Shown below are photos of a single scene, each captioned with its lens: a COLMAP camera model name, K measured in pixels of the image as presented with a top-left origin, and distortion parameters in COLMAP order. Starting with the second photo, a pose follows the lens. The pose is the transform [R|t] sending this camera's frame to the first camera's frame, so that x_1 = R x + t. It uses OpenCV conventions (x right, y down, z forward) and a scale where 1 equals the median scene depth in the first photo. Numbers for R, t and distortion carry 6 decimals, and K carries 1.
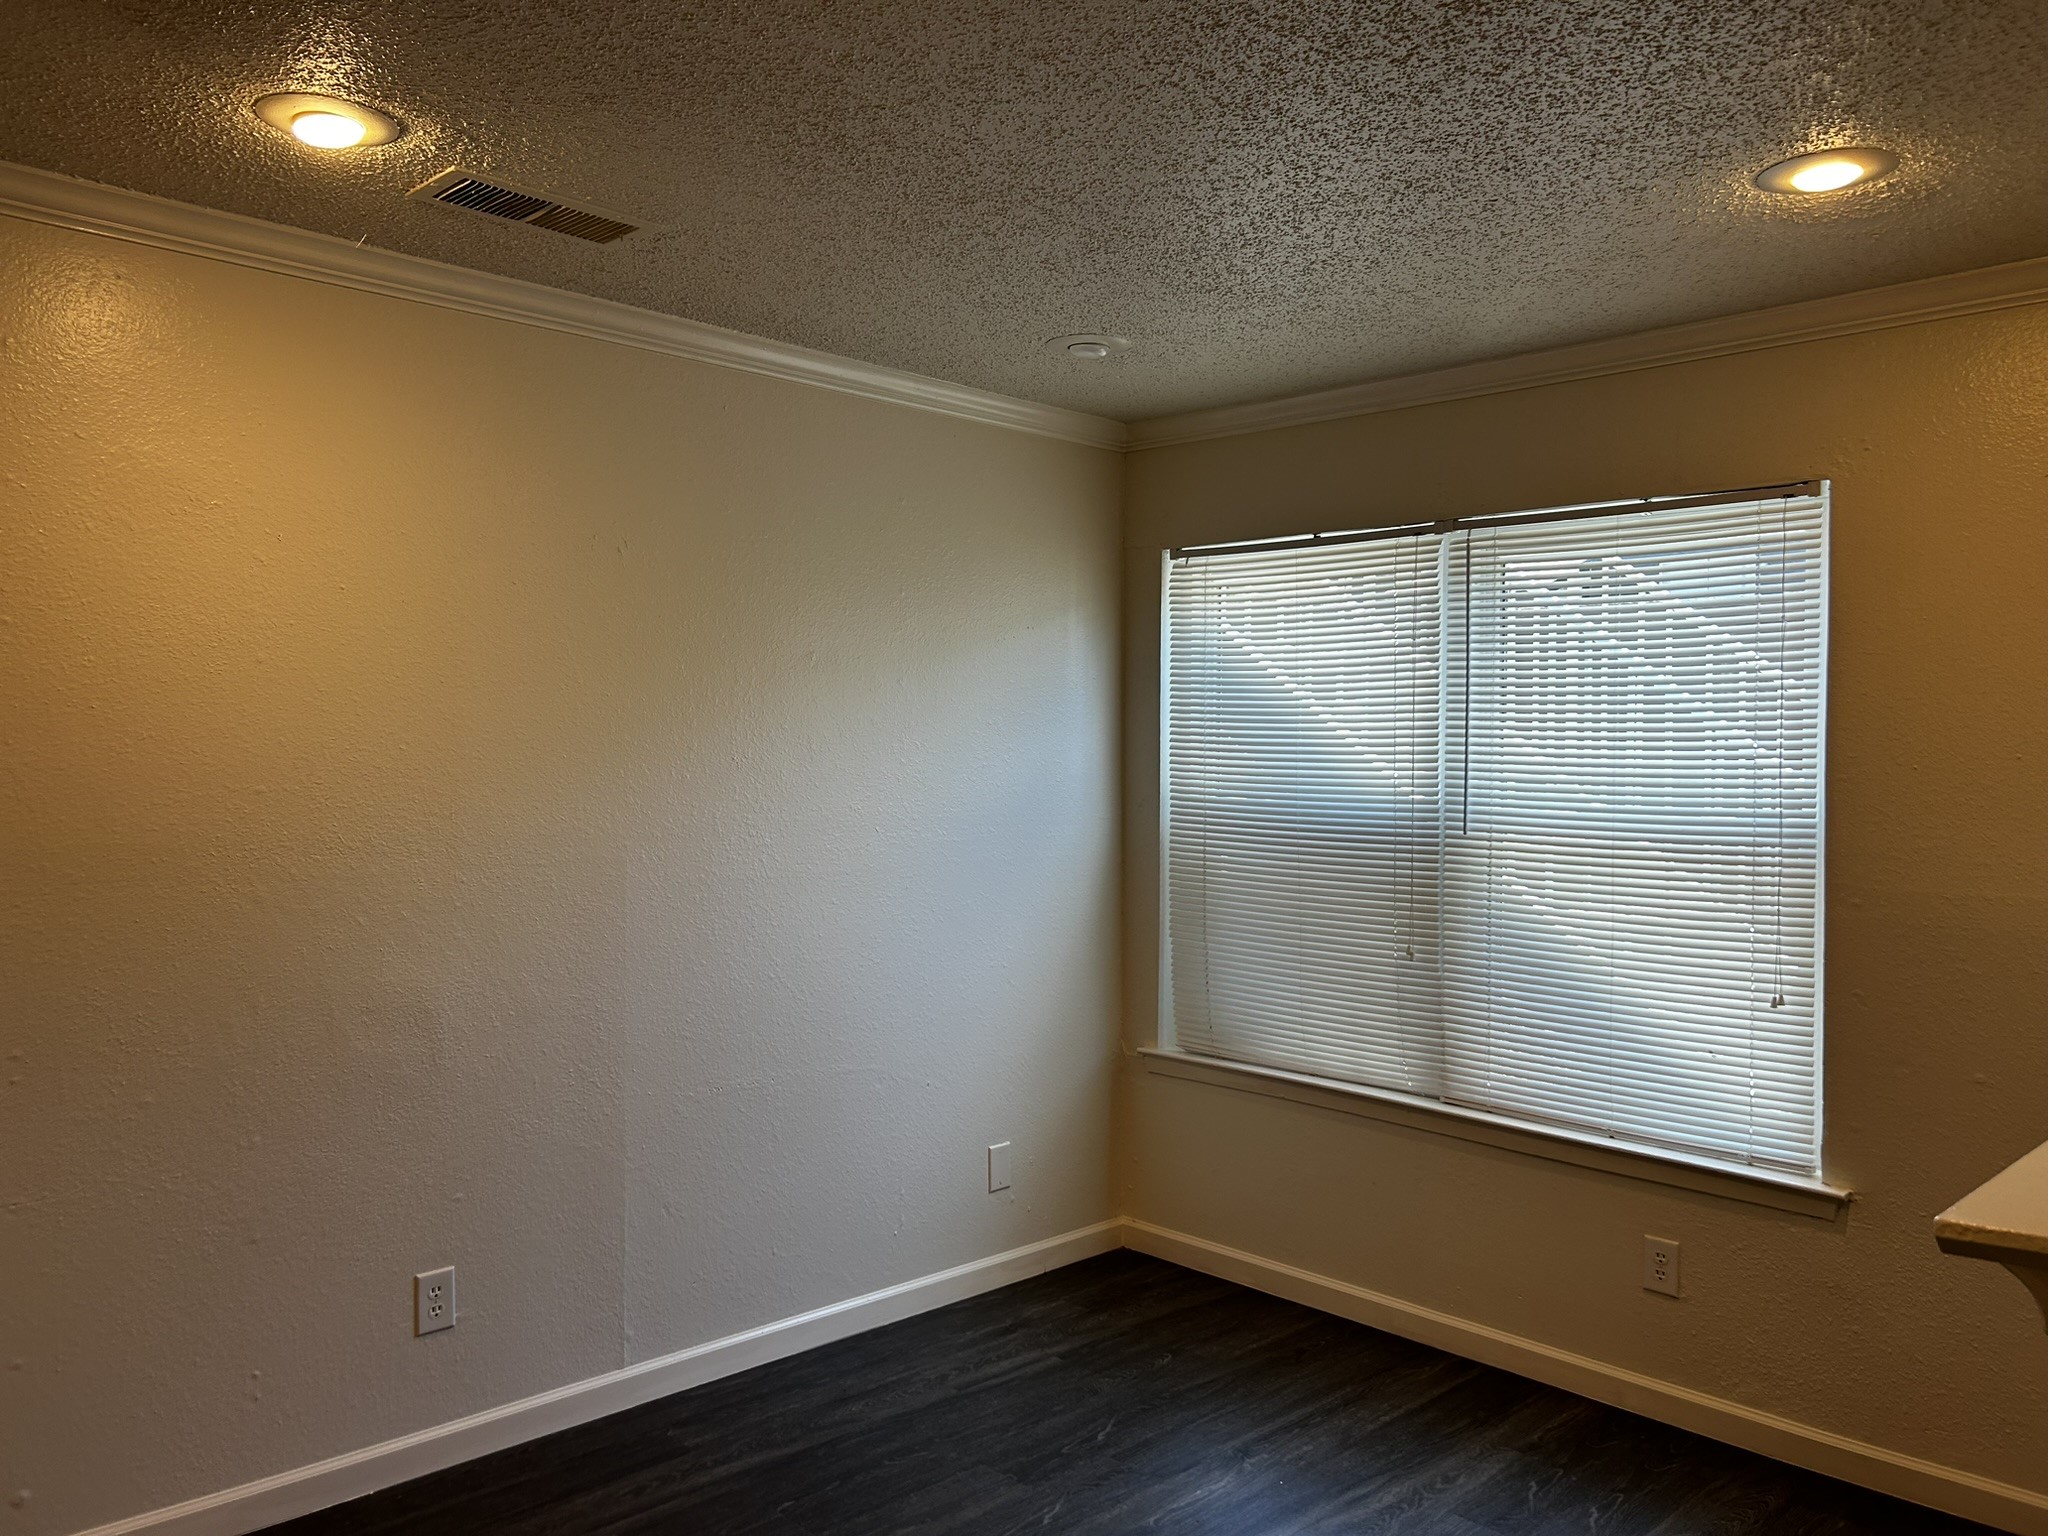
lens RADIAL K [[1556.5, 0, 1024.0], [0, 1556.5, 768.0], [0, 0, 1]] dist [0.031772, -0.005265]
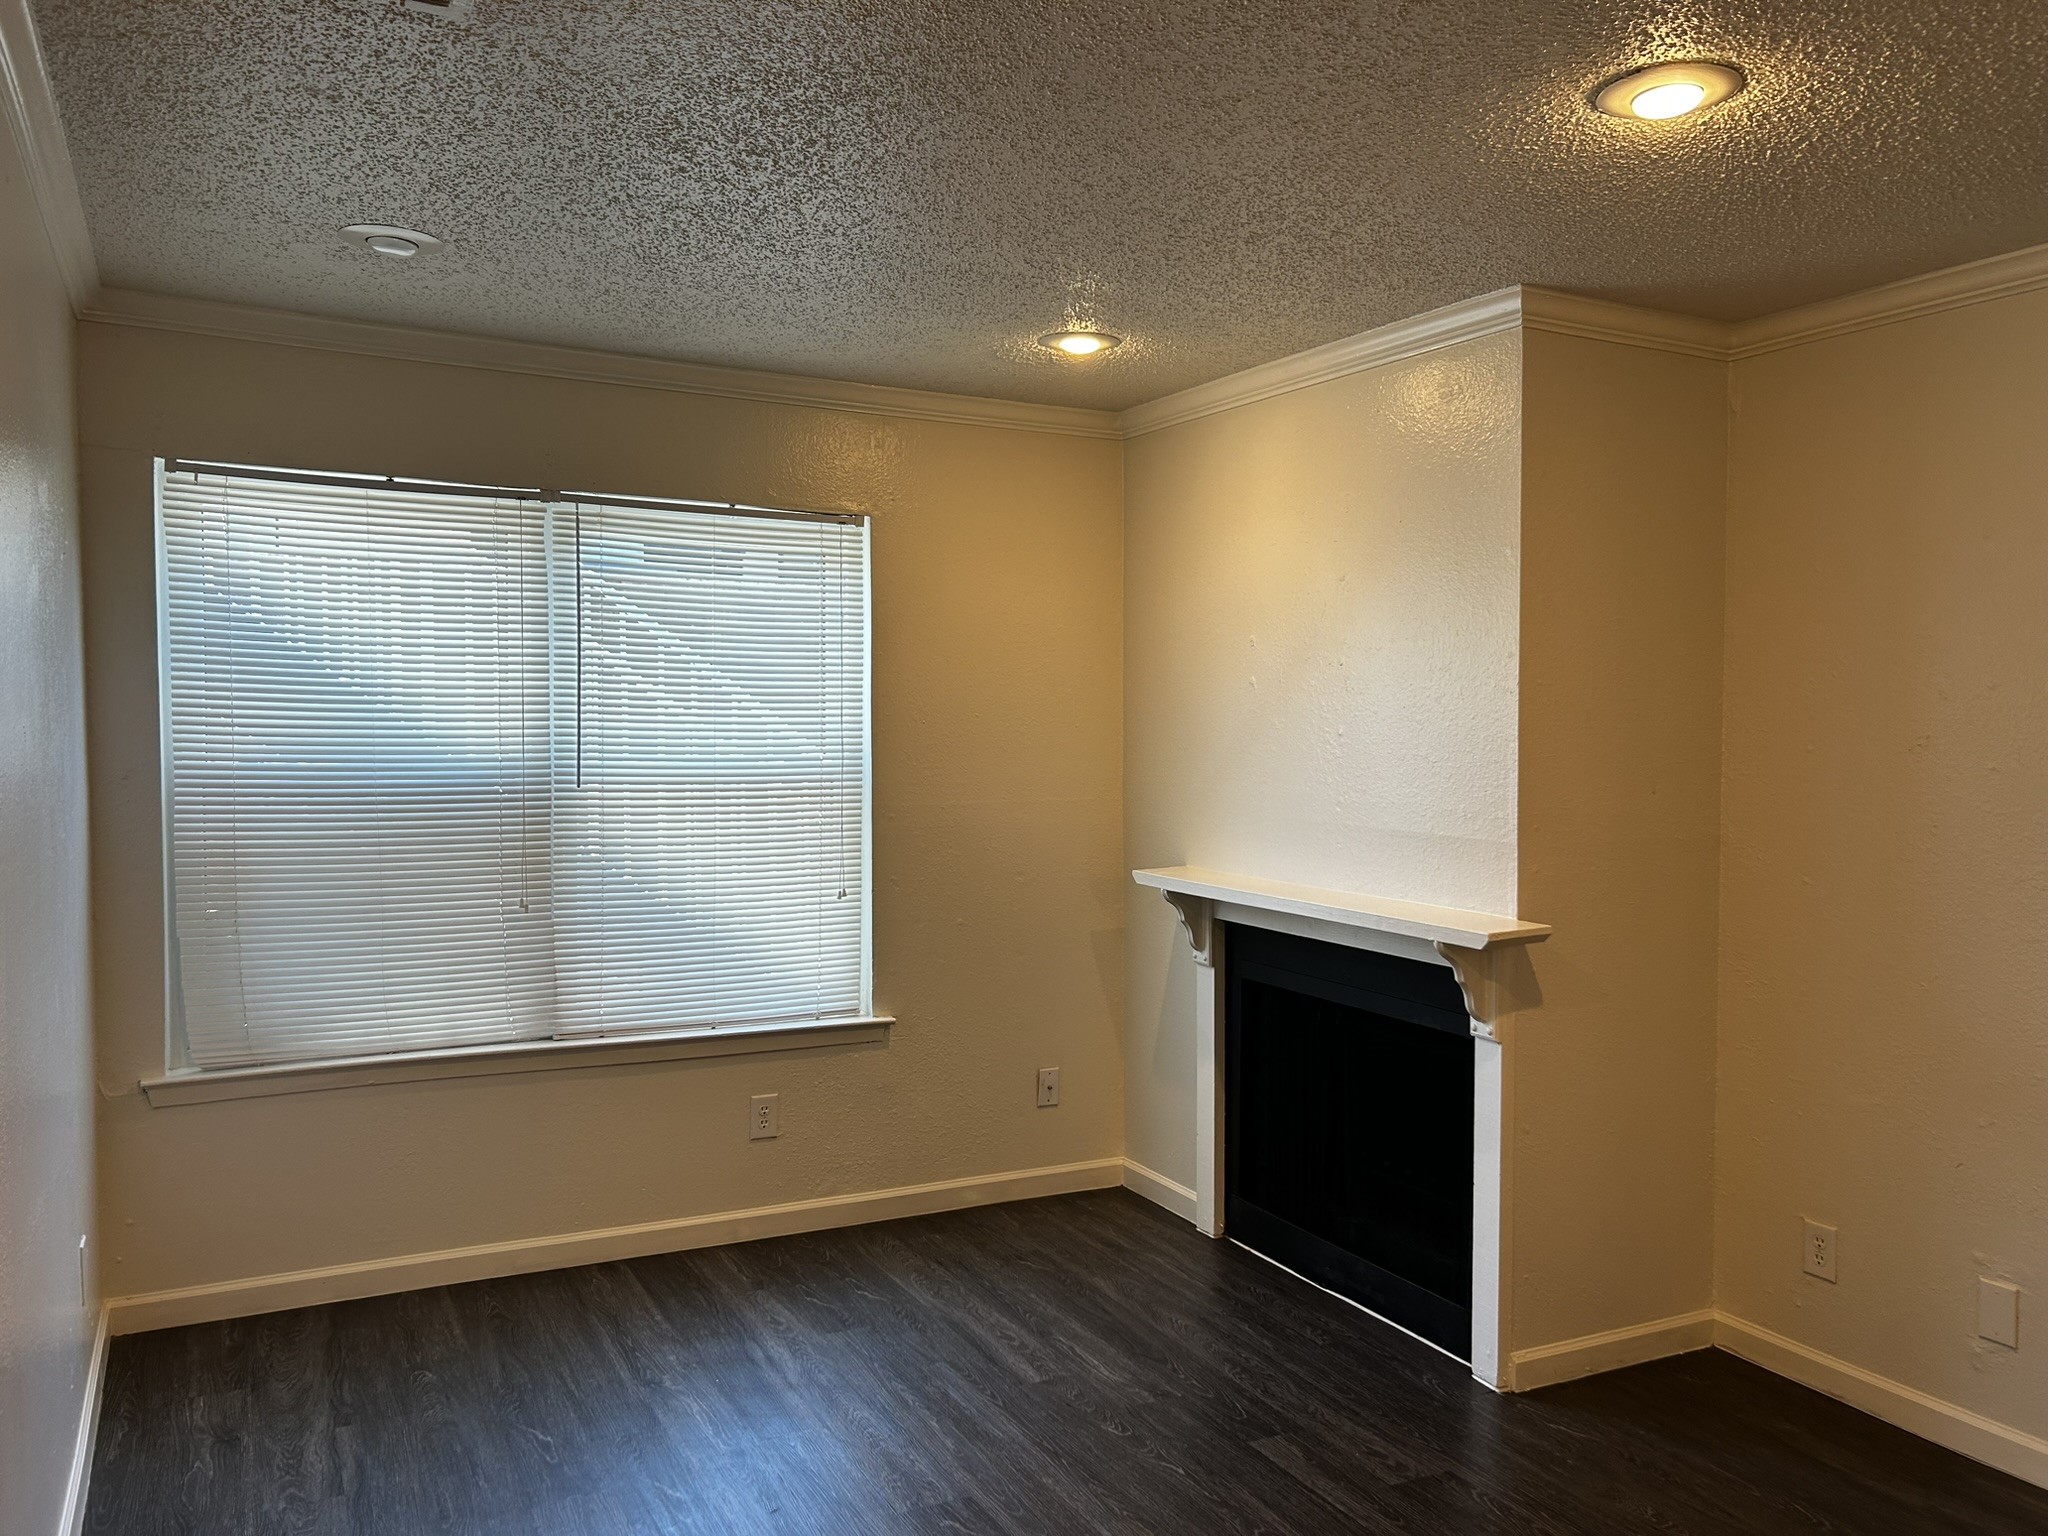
lens RADIAL K [[1556.5, 0, 1024.0], [0, 1556.5, 768.0], [0, 0, 1]] dist [0.031772, -0.005265]
pose [[0.294892, -0.038340, 0.954761, -0.674339], [0.002860, 0.999226, 0.039243, -0.012677], [-0.955526, -0.008842, 0.294773, 0.399853]]
